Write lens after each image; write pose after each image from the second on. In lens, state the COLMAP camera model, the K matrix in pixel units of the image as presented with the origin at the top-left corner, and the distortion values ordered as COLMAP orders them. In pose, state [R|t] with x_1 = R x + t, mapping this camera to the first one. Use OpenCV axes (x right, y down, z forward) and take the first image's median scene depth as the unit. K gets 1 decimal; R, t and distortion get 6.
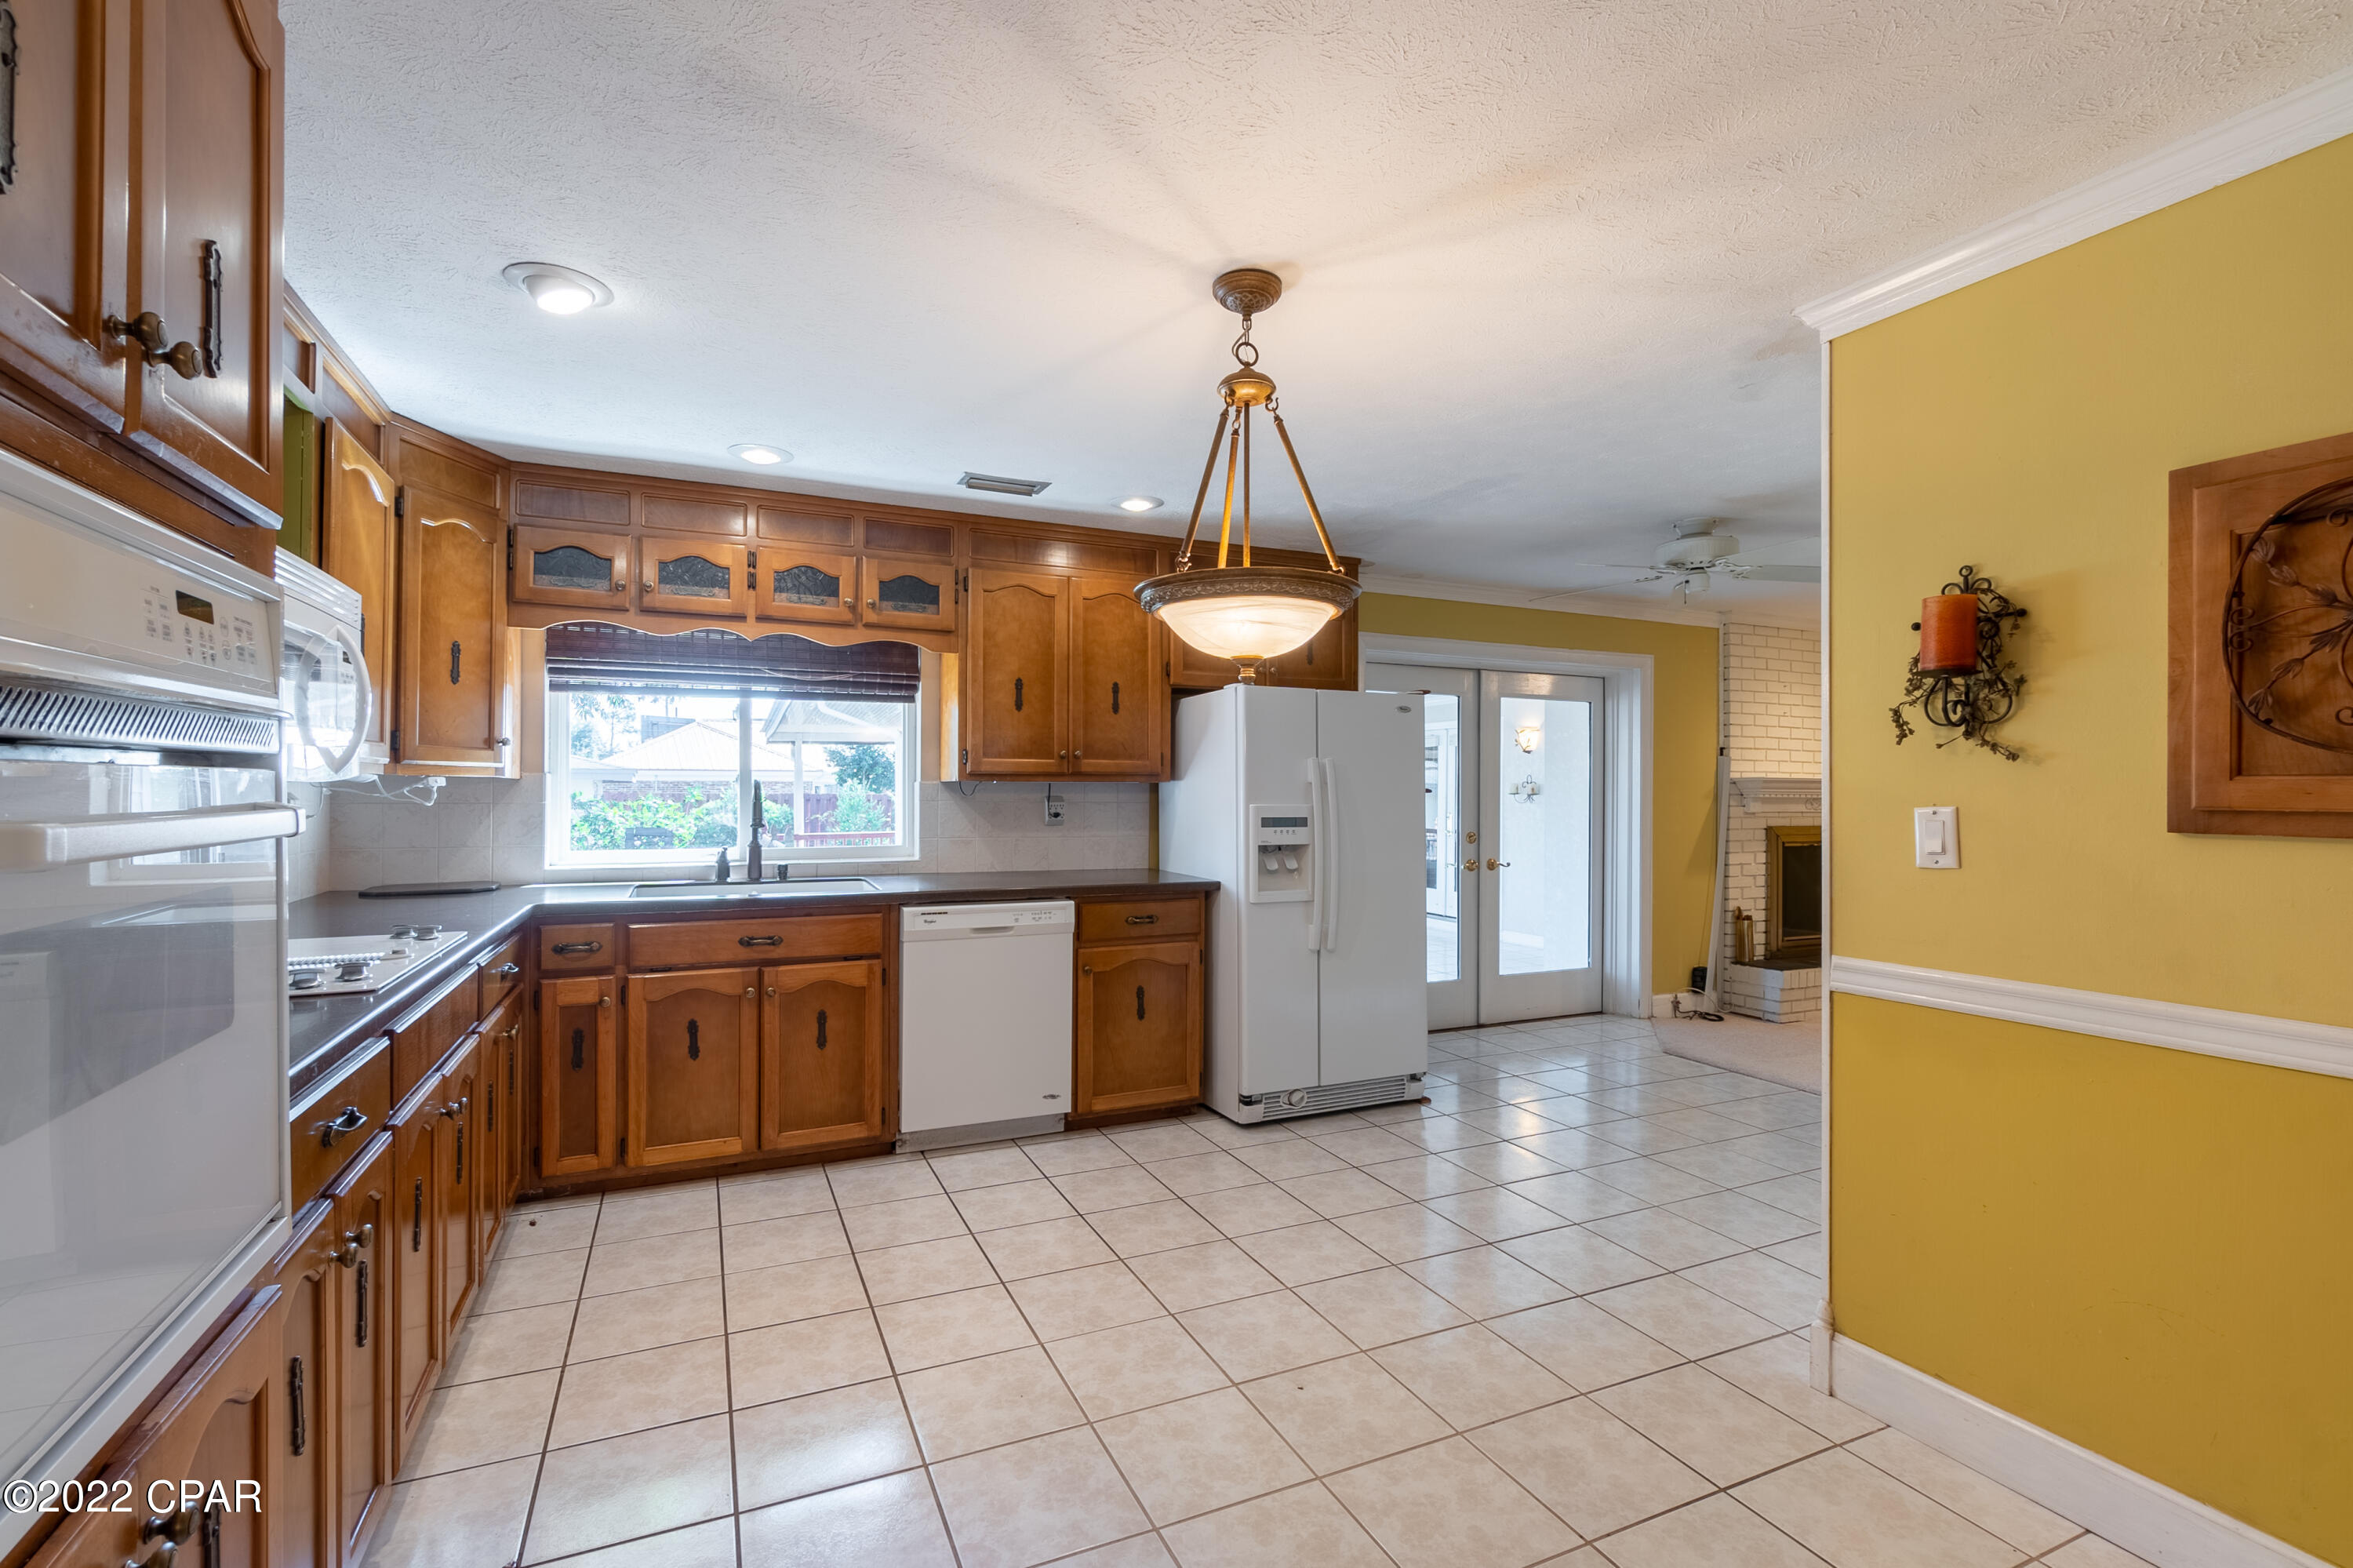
lens RADIAL K [[1059.0, 0, 1135.7], [0, 1059.0, 790.5], [0, 0, 1]] dist [0.003329, 0.000083]
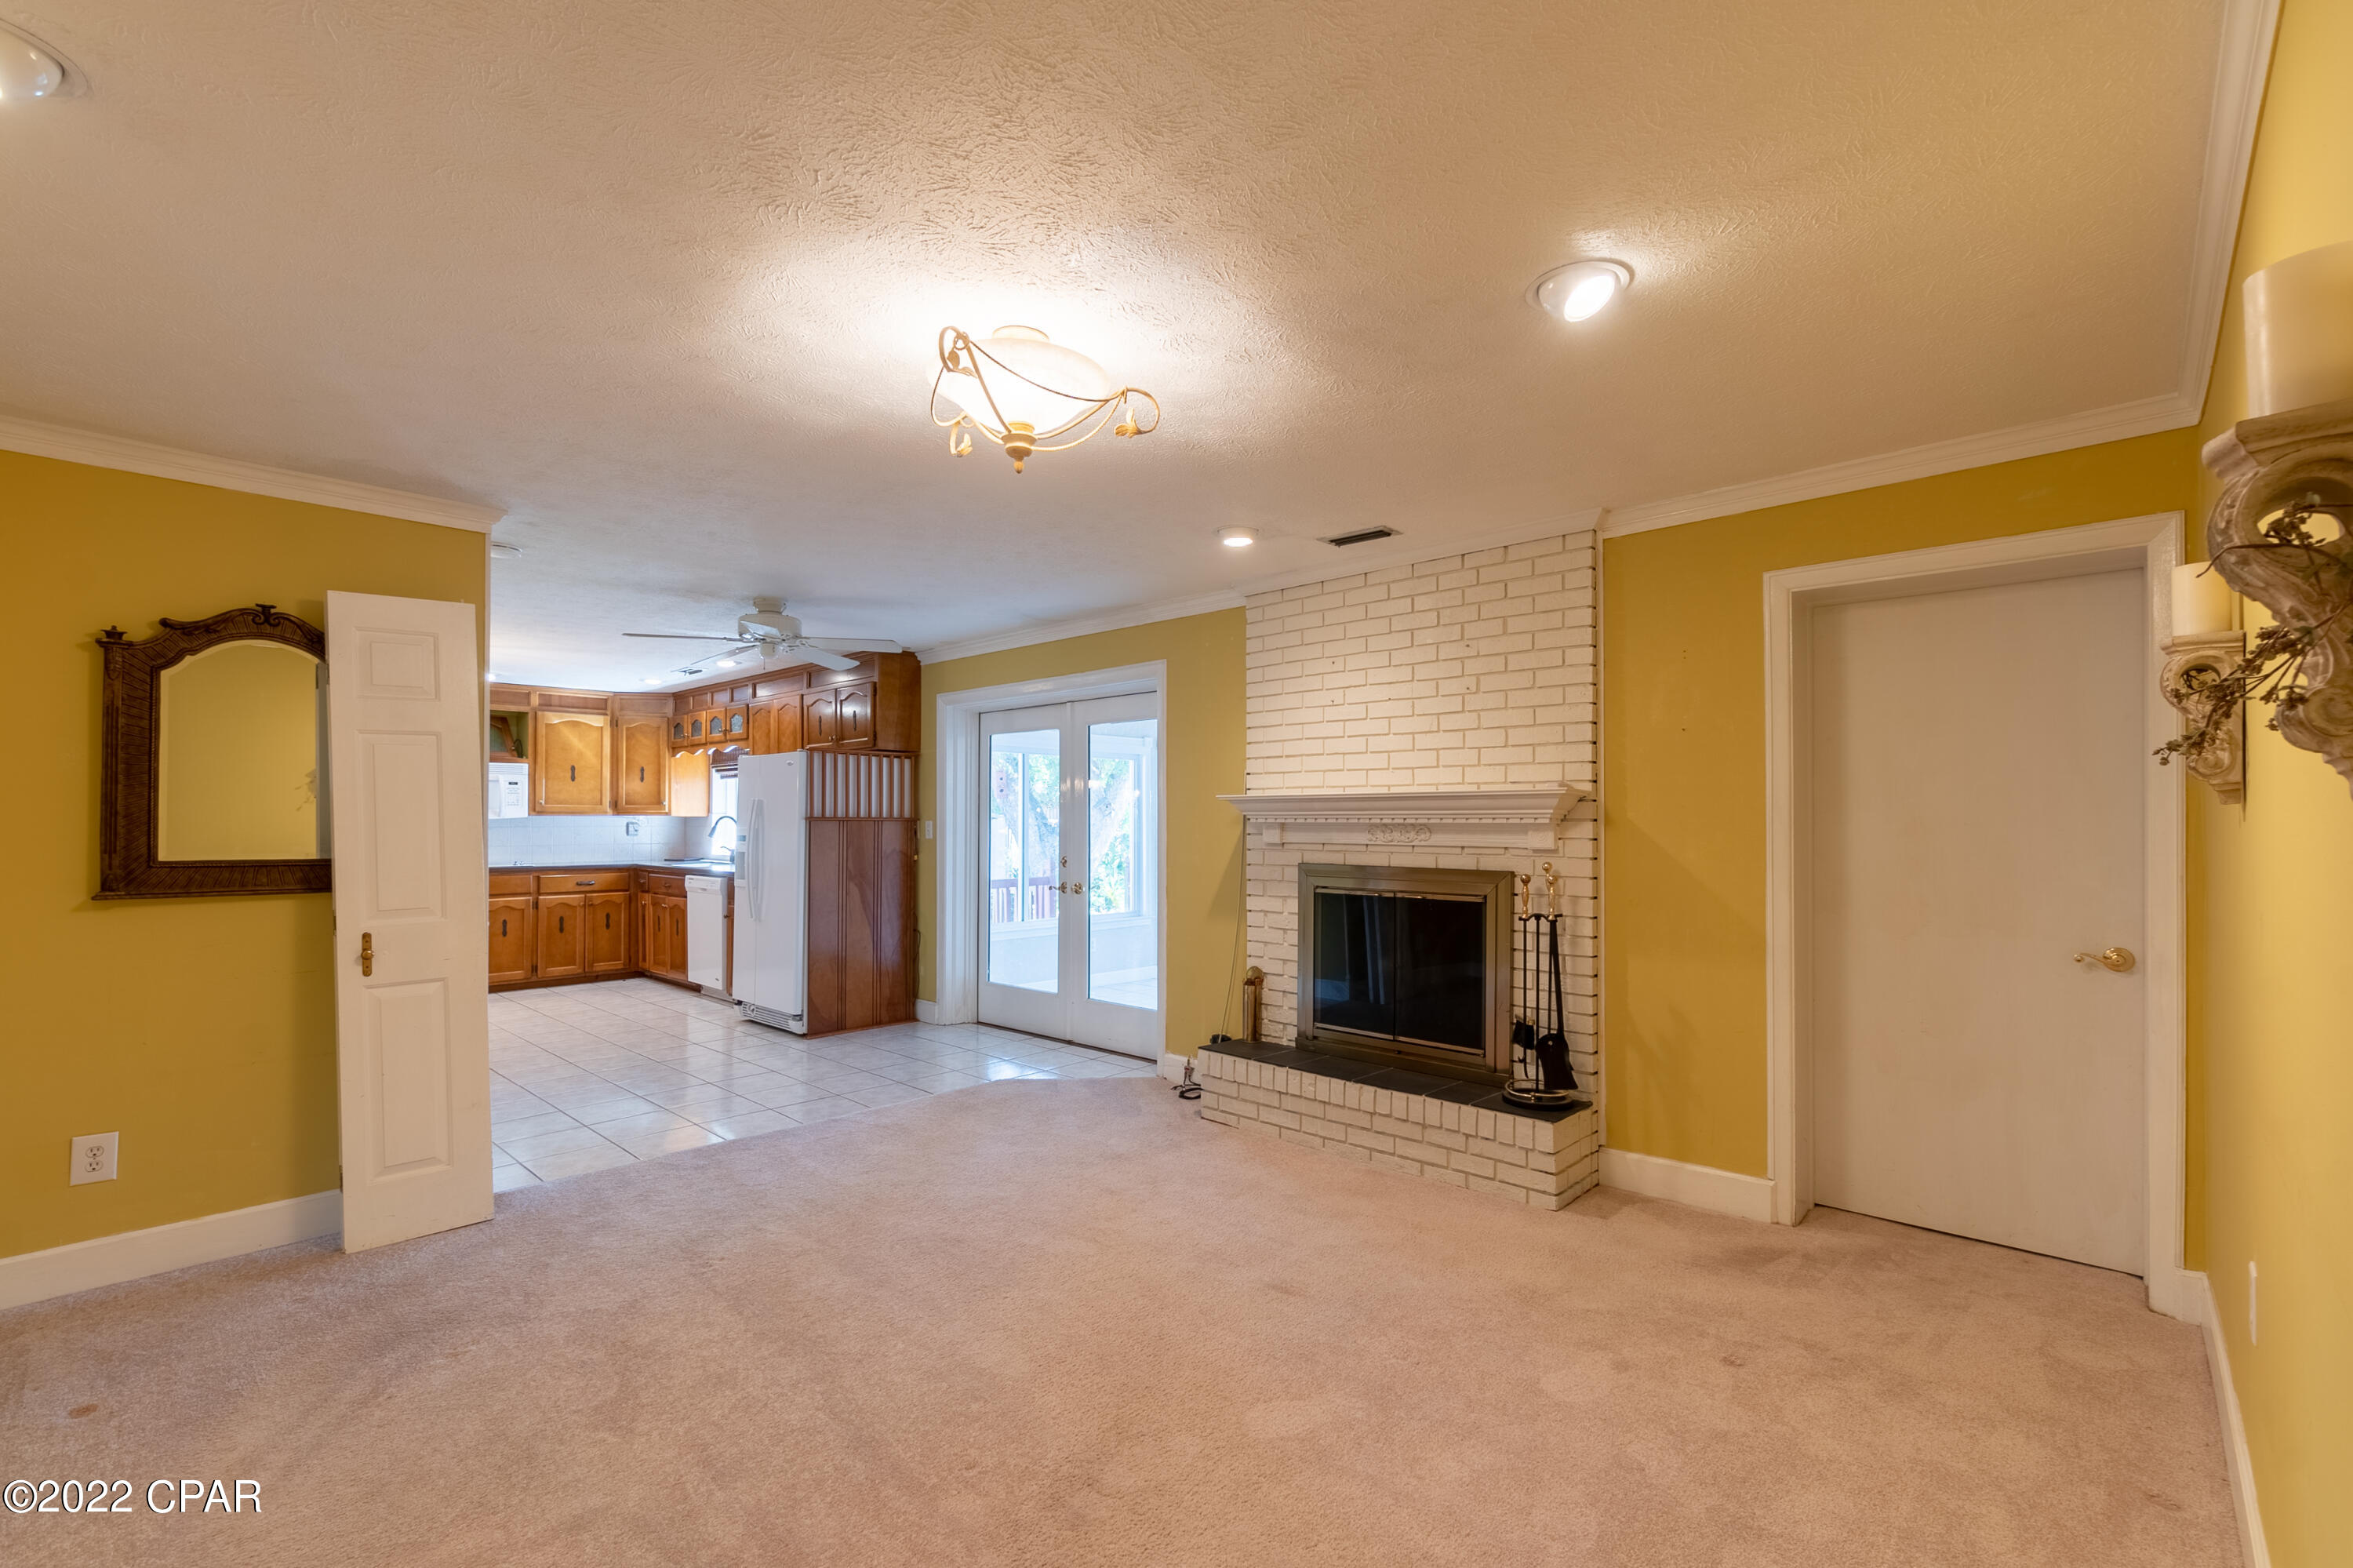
lens RADIAL K [[988.1, 0, 1074.5], [0, 988.1, 805.2], [0, 0, 1]] dist [-0.001507, -0.000098]
pose [[0.350666, -0.020049, -0.936286, 1.732075], [0.003393, 0.999791, -0.020138, 0.011340], [0.936494, 0.003885, 0.350661, 0.920594]]
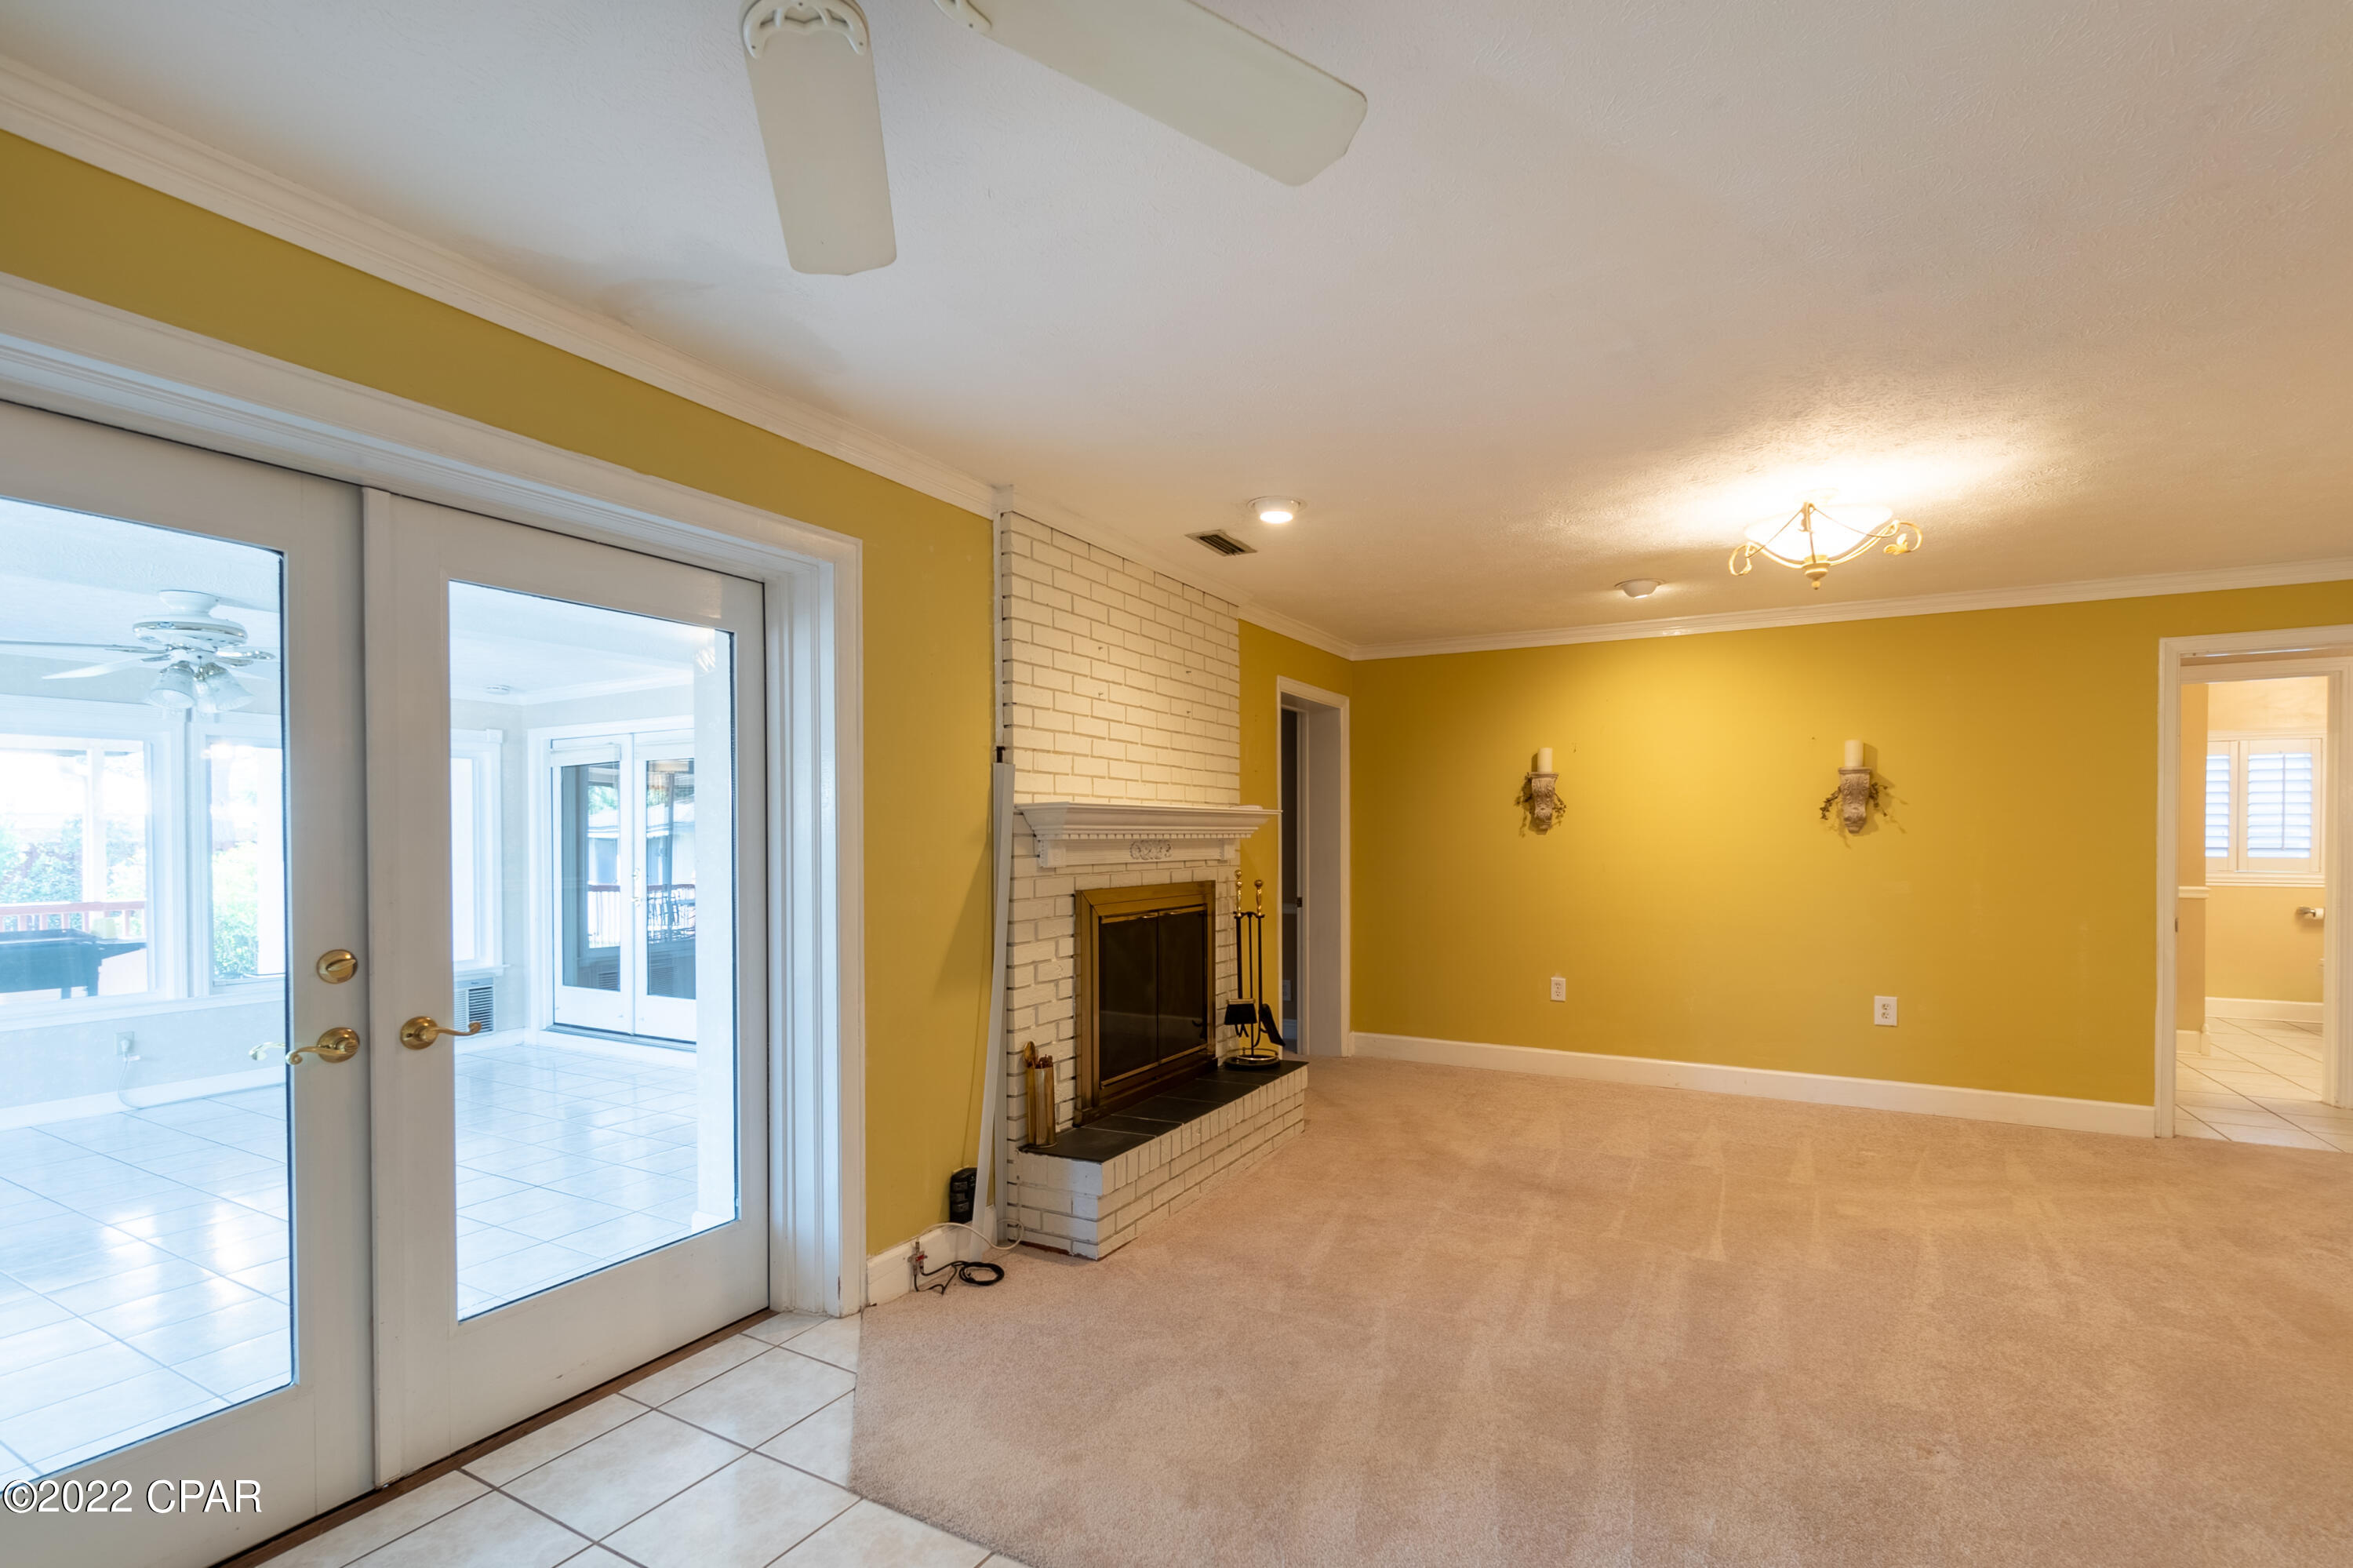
lens RADIAL K [[1056.4, 0, 1242.2], [0, 1056.4, 846.1], [0, 0, 1]] dist [-0.001412, -0.000077]
pose [[0.770987, -0.014494, 0.636686, 0.452572], [0.005845, 0.999860, 0.015683, 0.002410], [-0.636824, -0.008370, 0.770964, 0.753110]]
